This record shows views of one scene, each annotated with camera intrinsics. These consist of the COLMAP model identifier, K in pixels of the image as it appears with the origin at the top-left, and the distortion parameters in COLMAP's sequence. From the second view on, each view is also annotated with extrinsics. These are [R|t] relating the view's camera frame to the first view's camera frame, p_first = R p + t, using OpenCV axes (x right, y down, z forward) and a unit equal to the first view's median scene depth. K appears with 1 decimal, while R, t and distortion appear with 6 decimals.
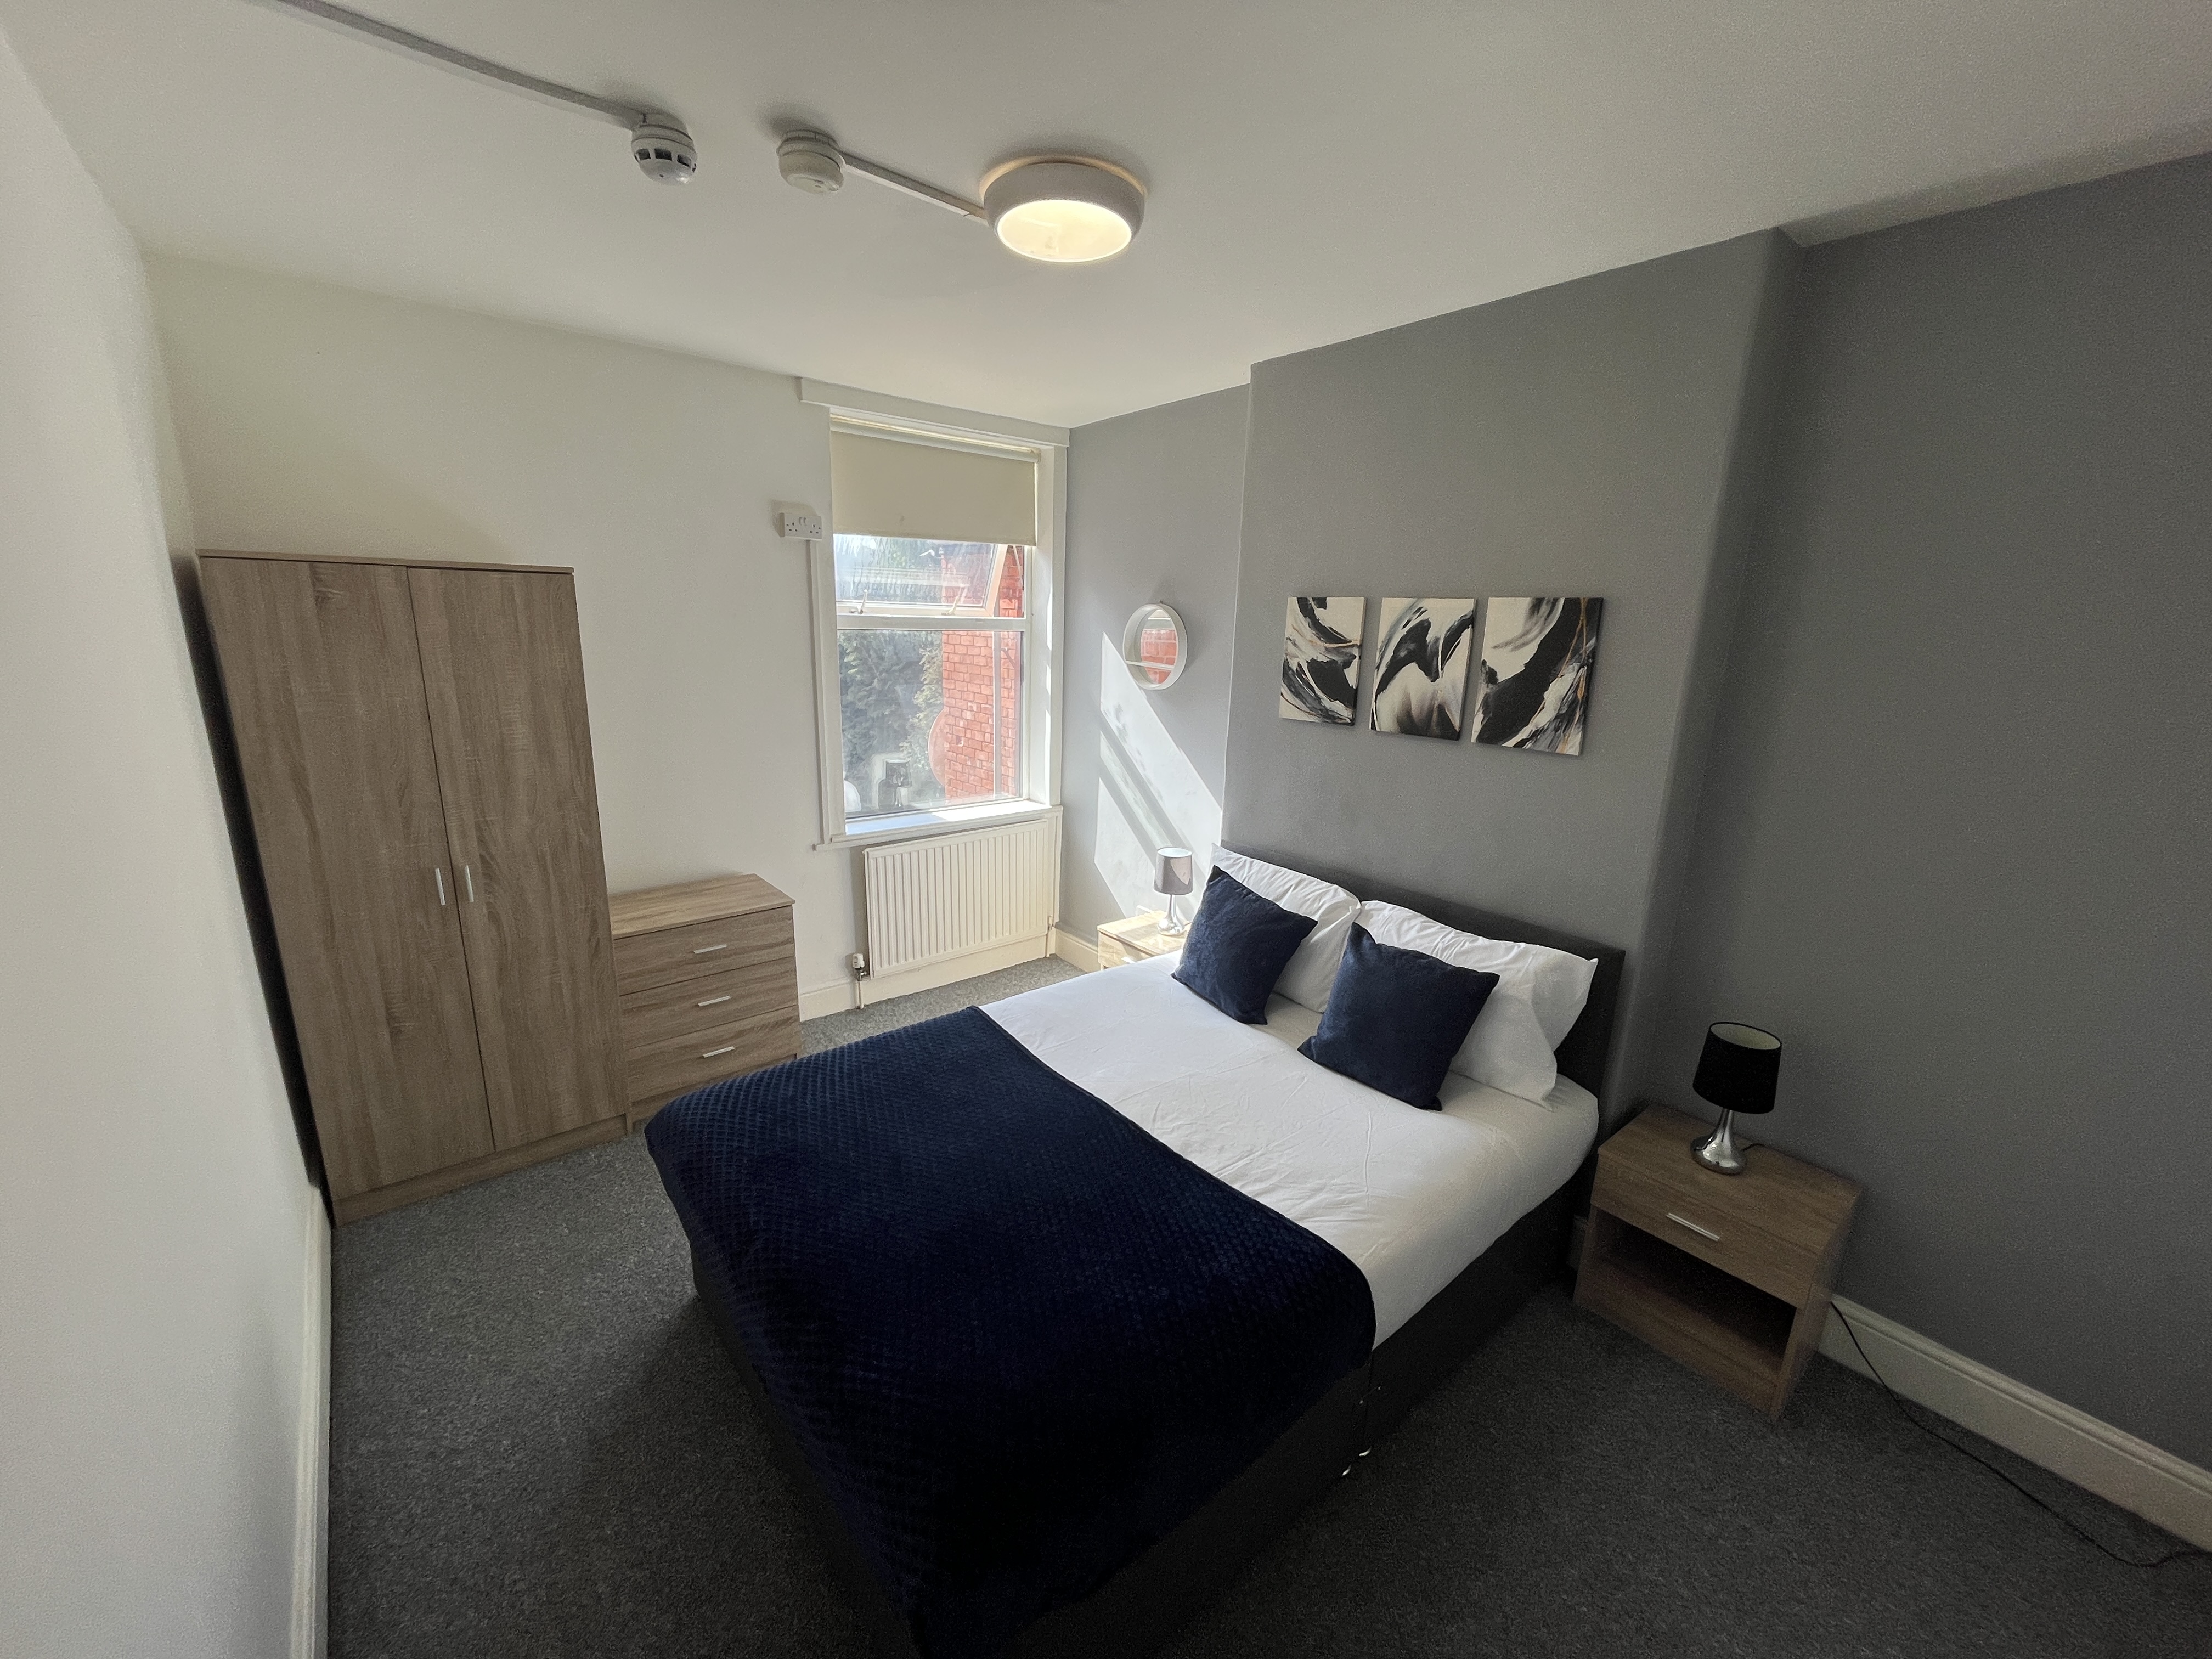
lens RADIAL K [[891.1, 0, 1106.0], [0, 891.1, 829.5], [0, 0, 1]] dist [-0.000325, -0.000061]
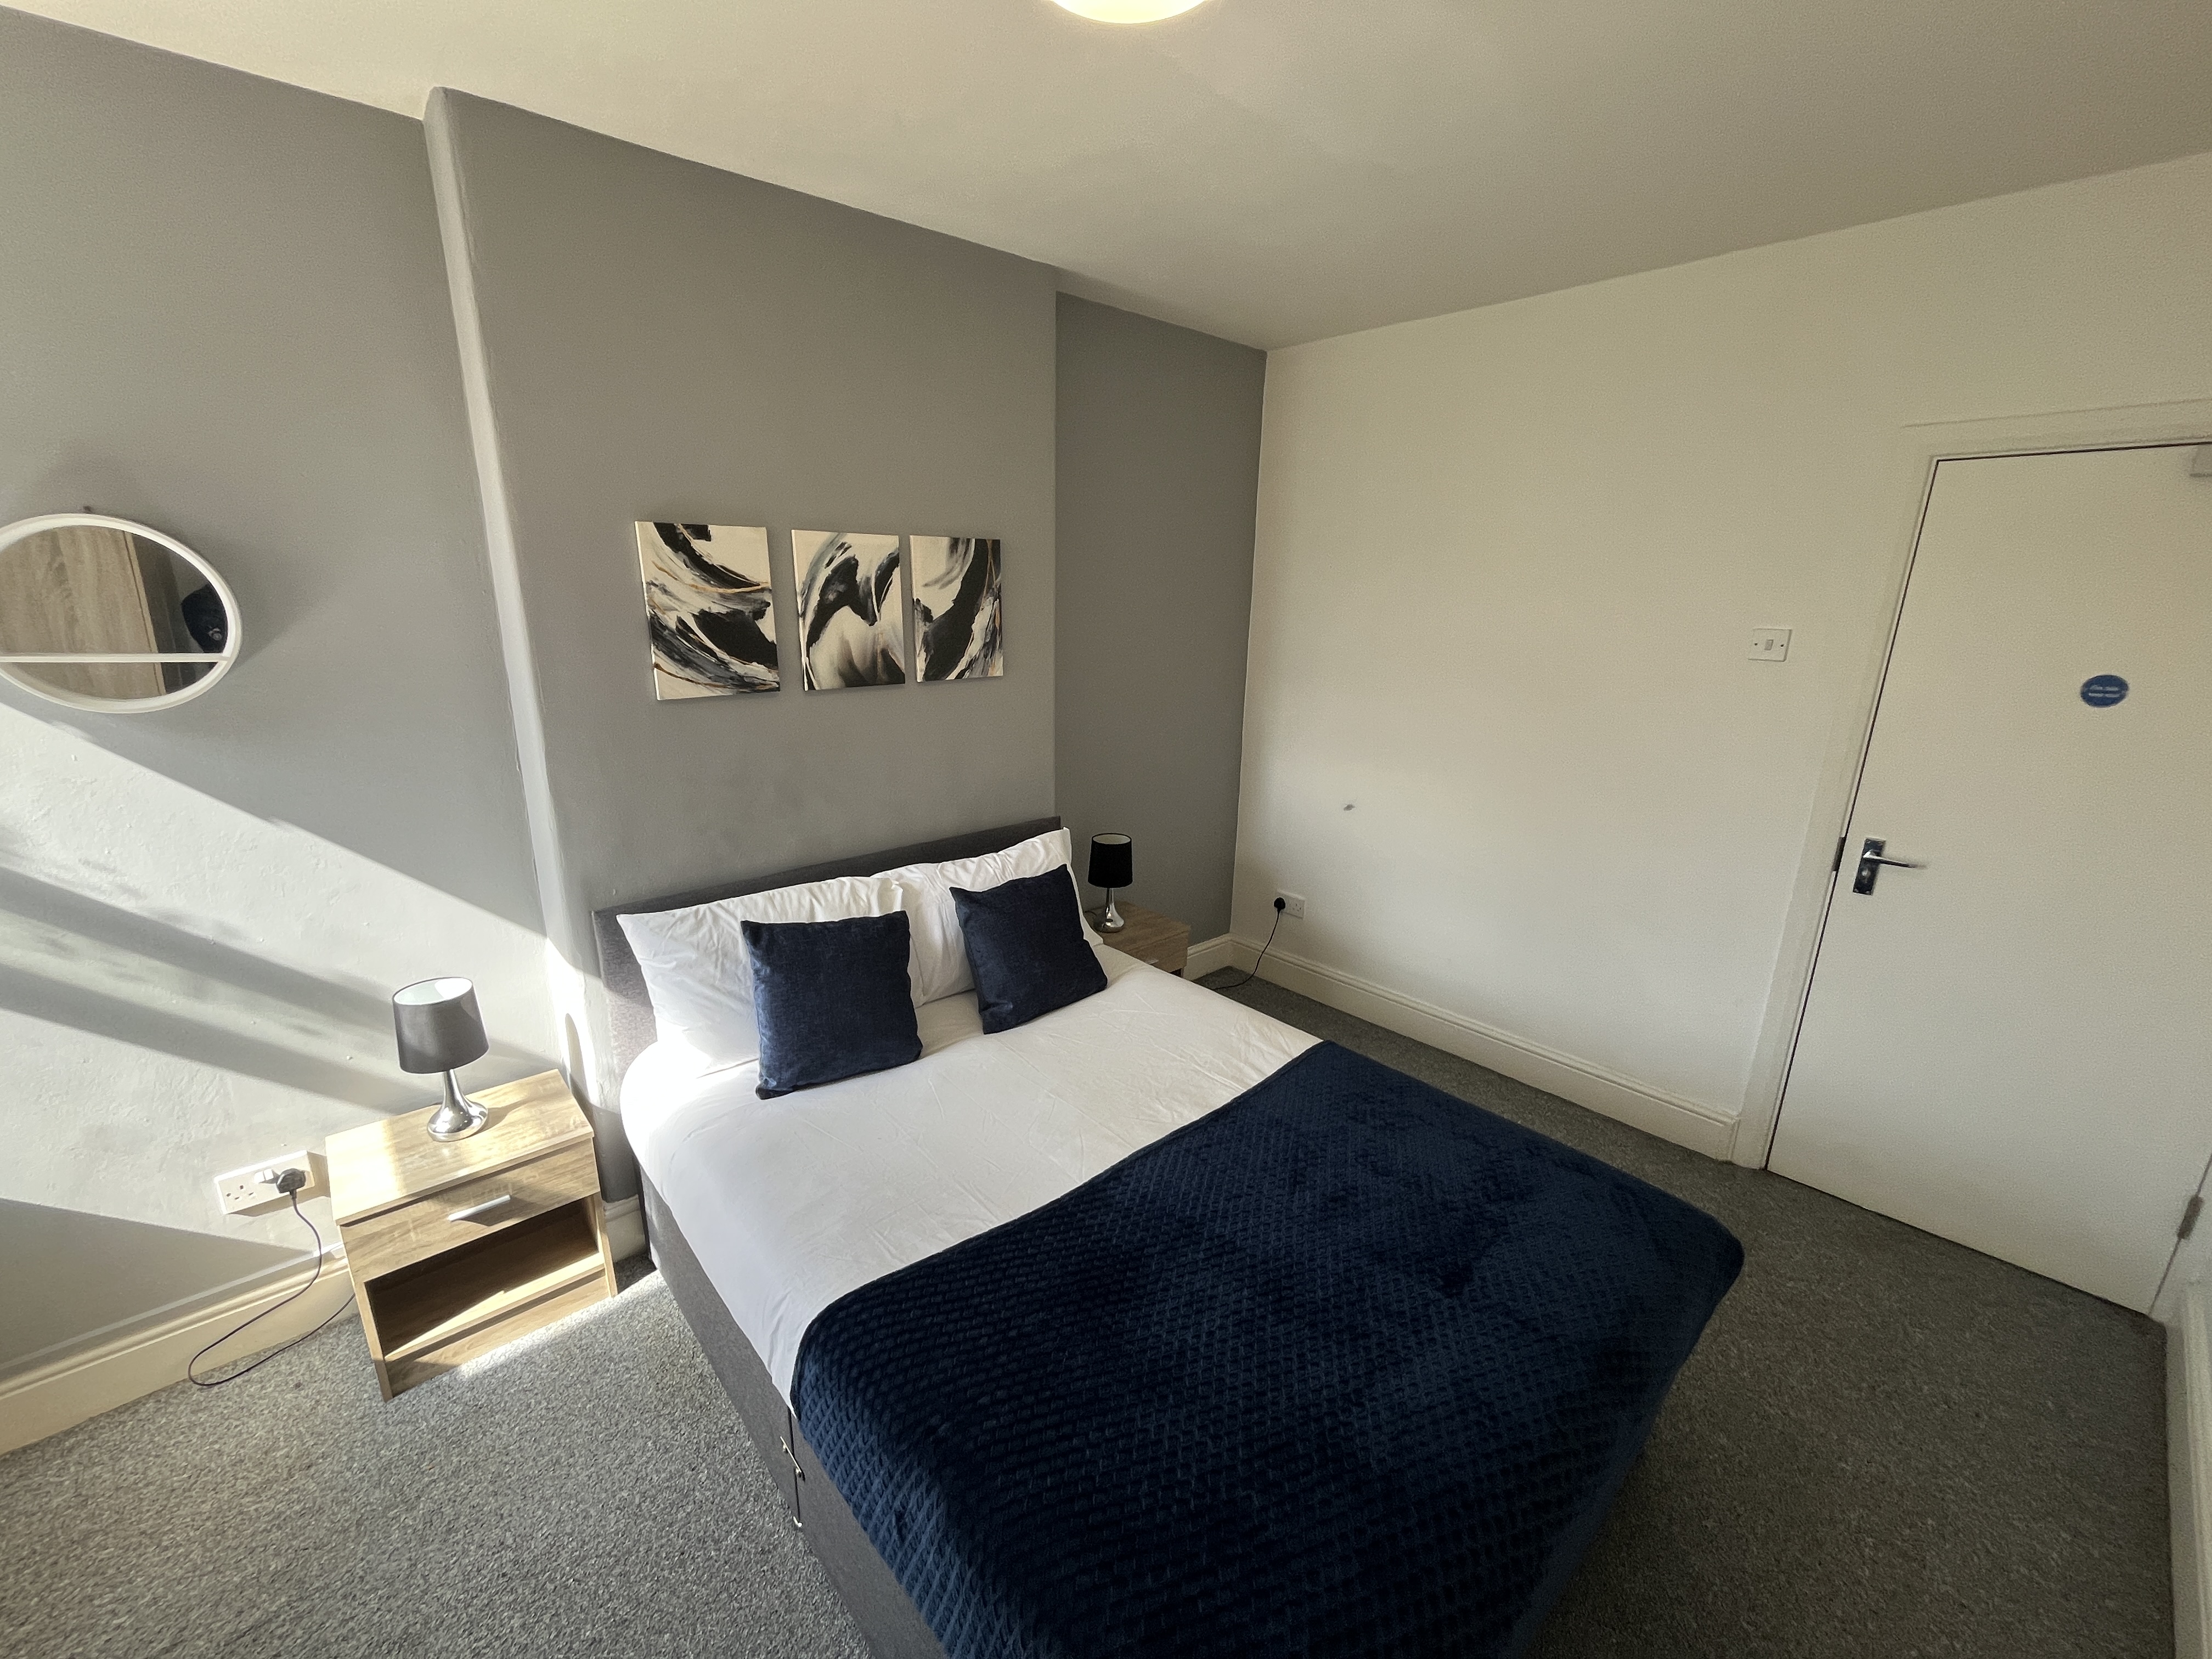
lens RADIAL K [[894.5, 0, 1106.0], [0, 894.5, 829.5], [0, 0, 1]] dist [-0.001356, -0.000117]
pose [[-0.040858, -0.285835, 0.957407, -0.592247], [0.221982, 0.931664, 0.287623, -0.180776], [-0.974194, 0.224279, 0.025384, 0.783116]]
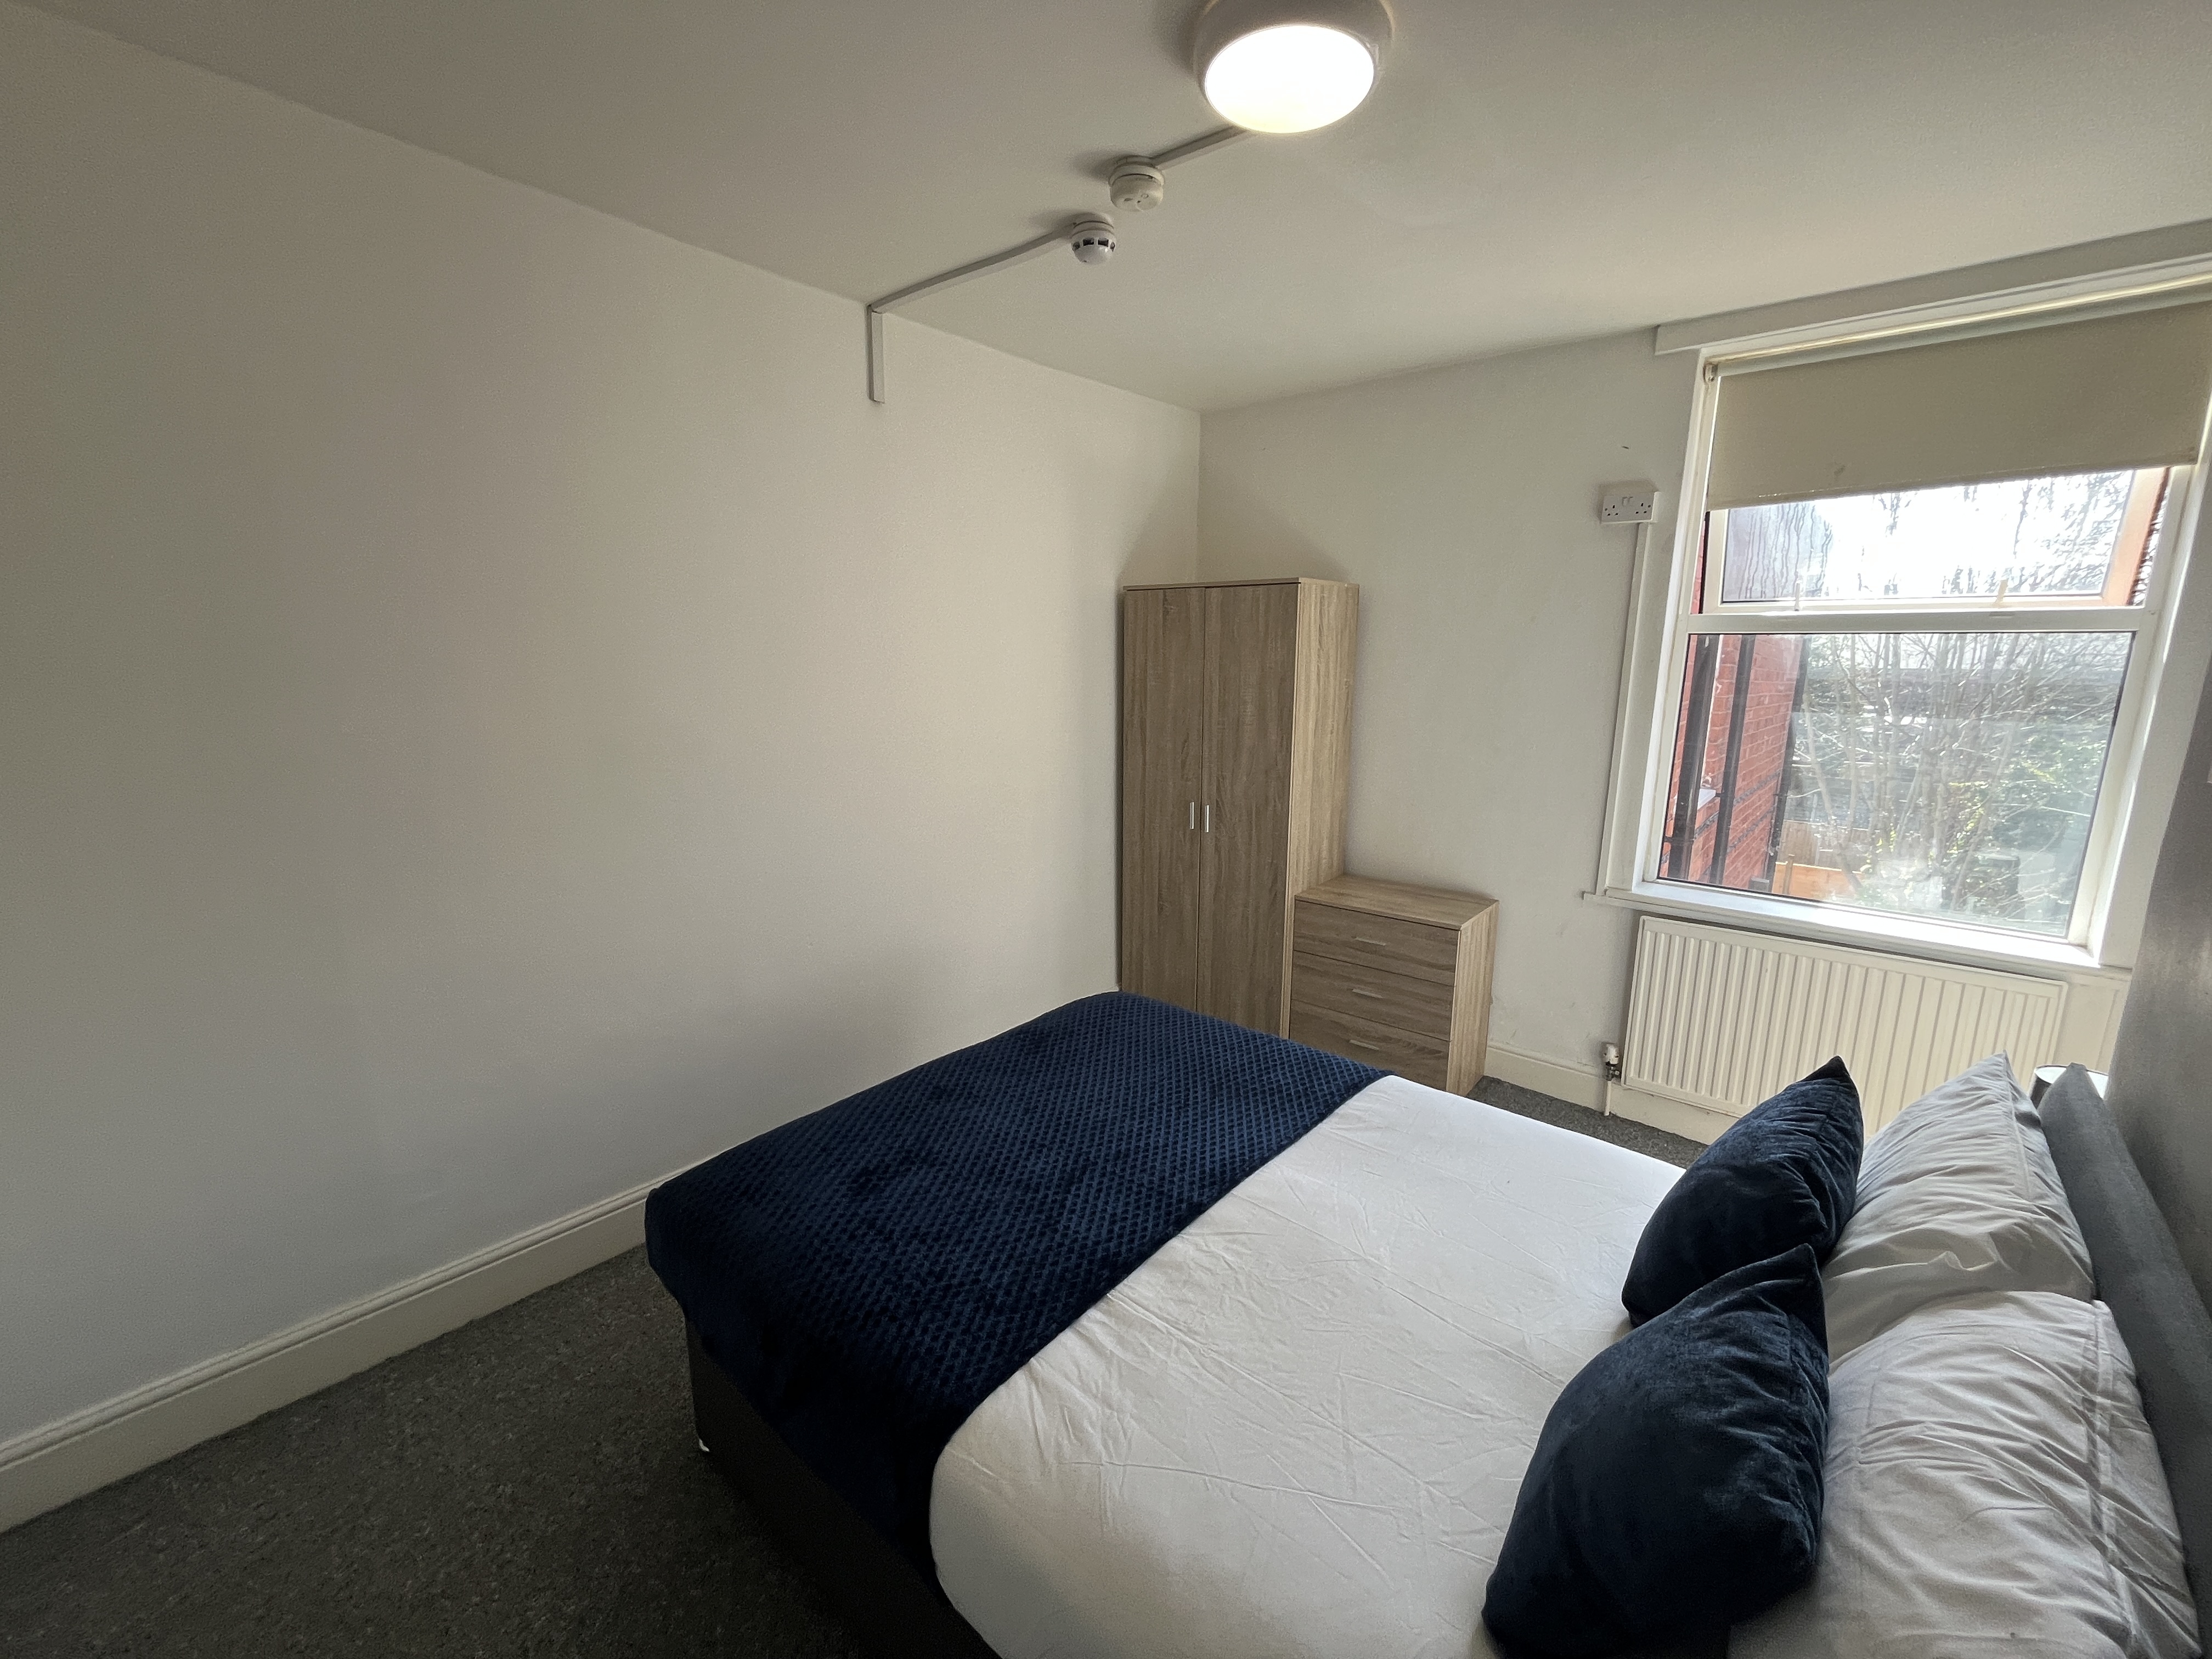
lens RADIAL K [[894.5, 0, 1106.0], [0, 894.5, 829.5], [0, 0, 1]] dist [-0.001356, -0.000117]
pose [[0.174336, 0.163379, -0.971038, 0.568073], [-0.235639, 0.964409, 0.119958, -0.049313], [0.956076, 0.207901, 0.206629, 0.561826]]
